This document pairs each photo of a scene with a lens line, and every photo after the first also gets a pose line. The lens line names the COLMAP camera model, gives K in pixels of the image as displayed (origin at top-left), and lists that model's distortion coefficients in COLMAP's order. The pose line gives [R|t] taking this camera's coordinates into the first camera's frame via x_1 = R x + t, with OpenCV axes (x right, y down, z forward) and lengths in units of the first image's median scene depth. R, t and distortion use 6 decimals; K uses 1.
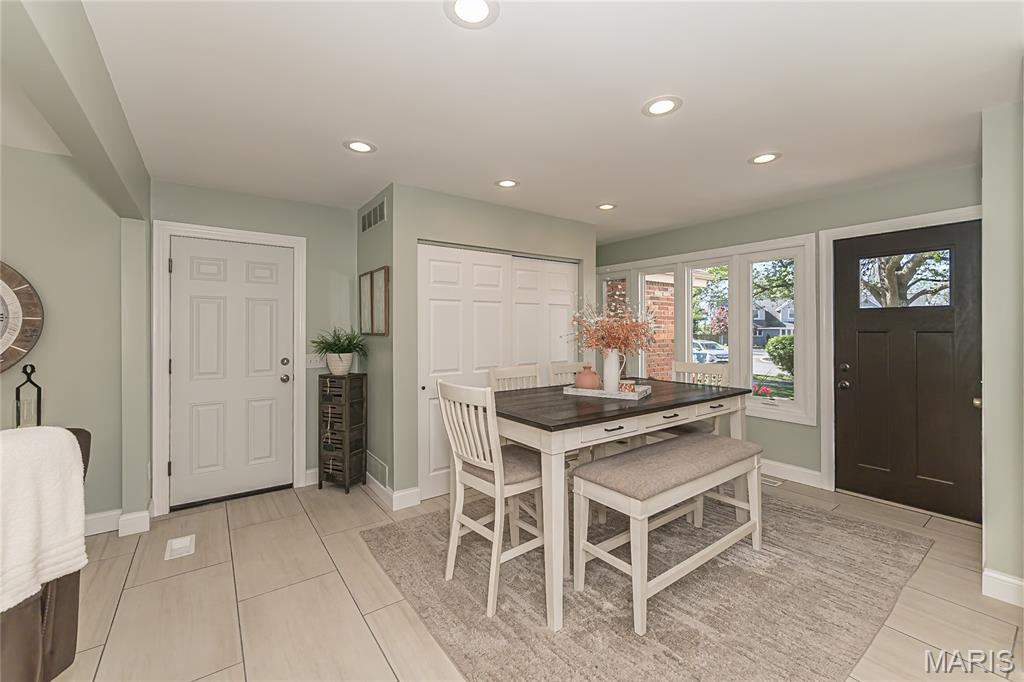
lens RADIAL K [[416.7, 0, 508.8], [0, 416.7, 327.9], [0, 0, 1]] dist [0.000412, 0.000057]
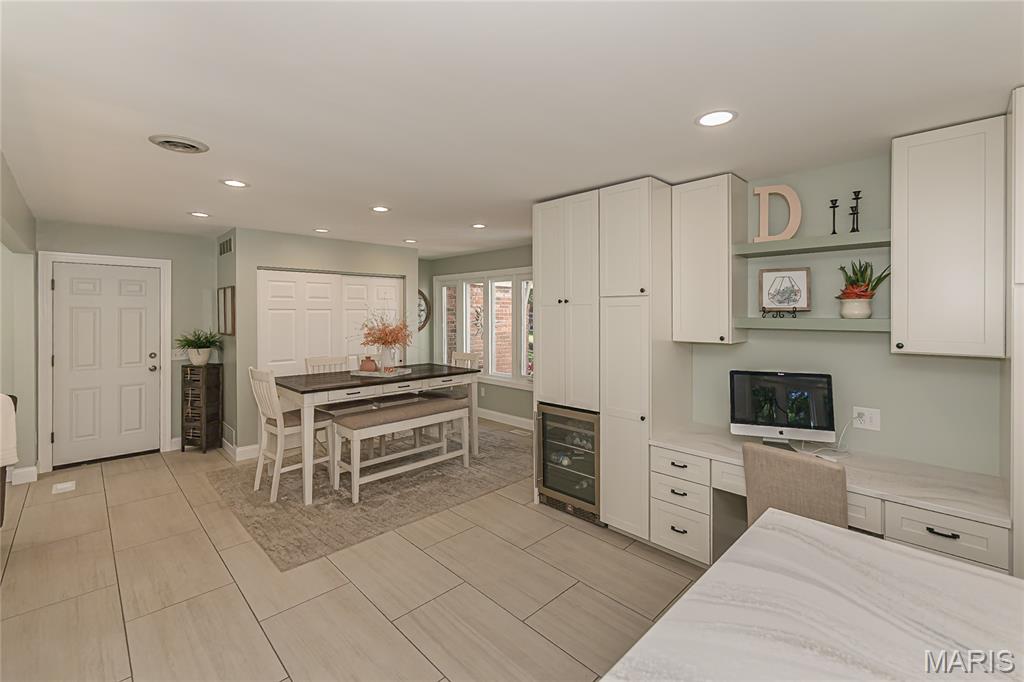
lens RADIAL K [[432.0, 0, 511.3], [0, 432.0, 313.8], [0, 0, 1]] dist [0.001214, -0.000001]
pose [[0.987944, 0.001537, 0.154804, 0.369647], [-0.002094, 0.999992, 0.003432, -0.057863], [-0.154797, -0.003715, 0.987939, -0.520752]]
